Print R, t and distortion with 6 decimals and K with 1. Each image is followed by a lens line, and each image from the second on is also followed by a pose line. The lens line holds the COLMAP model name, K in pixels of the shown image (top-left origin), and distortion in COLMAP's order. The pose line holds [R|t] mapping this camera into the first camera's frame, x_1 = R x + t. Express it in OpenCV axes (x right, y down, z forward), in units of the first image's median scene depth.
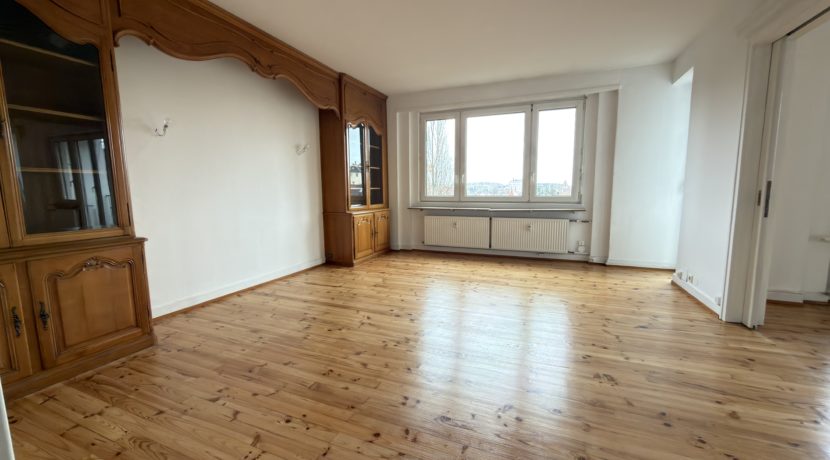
lens RADIAL K [[333.8, 0, 413.5], [0, 333.8, 229.2], [0, 0, 1]] dist [0.000316, 0.000145]
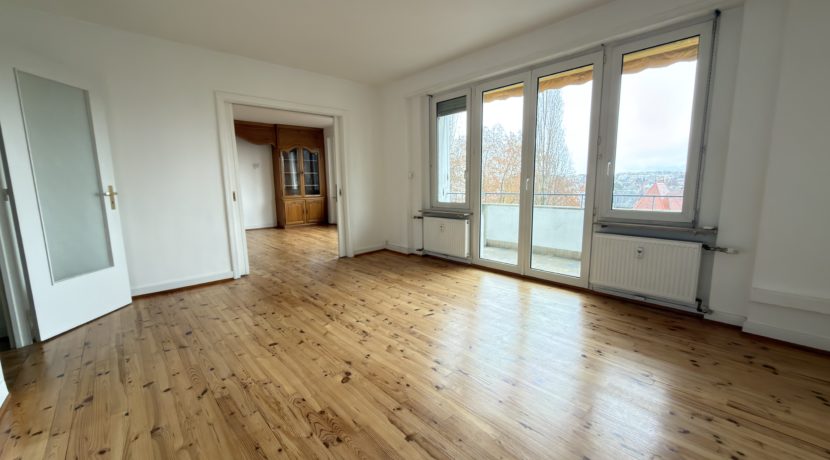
lens RADIAL K [[333.8, 0, 414.7], [0, 333.8, 230.3], [0, 0, 1]] dist [0.000316, 0.000145]
pose [[0.902967, 0.055037, -0.426170, 1.189864], [-0.043067, 0.998361, 0.037681, 0.019578], [0.427546, -0.015671, 0.903858, -0.332538]]
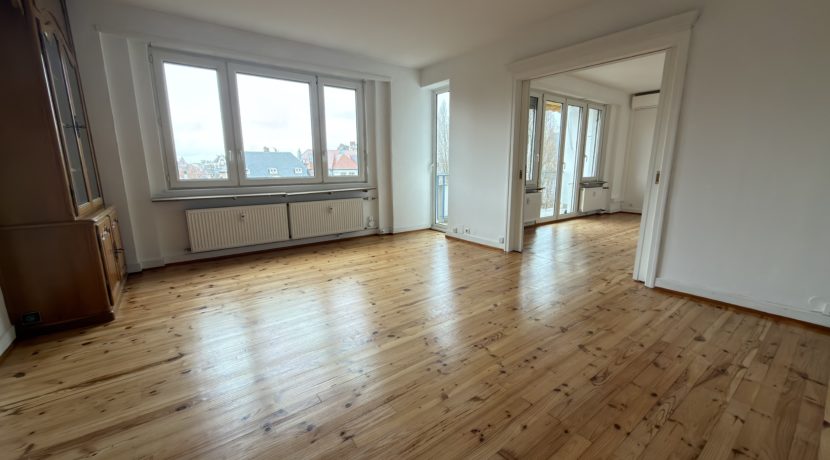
lens RADIAL K [[333.8, 0, 413.5], [0, 333.8, 229.2], [0, 0, 1]] dist [0.000316, 0.000145]
pose [[0.500205, -0.159323, 0.851124, -0.369905], [0.103027, 0.986895, 0.124189, -0.045580], [-0.859756, 0.025569, 0.510064, 0.319769]]
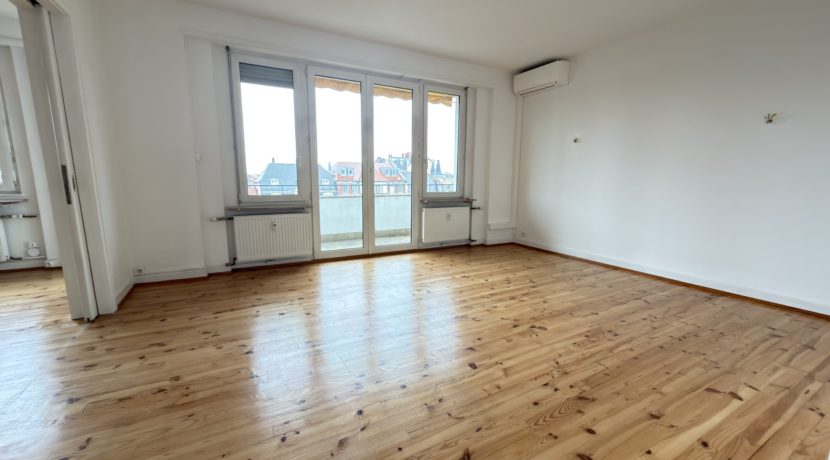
lens RADIAL K [[333.8, 0, 415.8], [0, 333.8, 231.6], [0, 0, 1]] dist [0.000316, 0.000145]
pose [[0.623521, -0.112872, 0.773616, 0.463191], [0.080630, 0.993531, 0.079971, 0.021731], [-0.777638, 0.012513, 0.628588, -0.172736]]
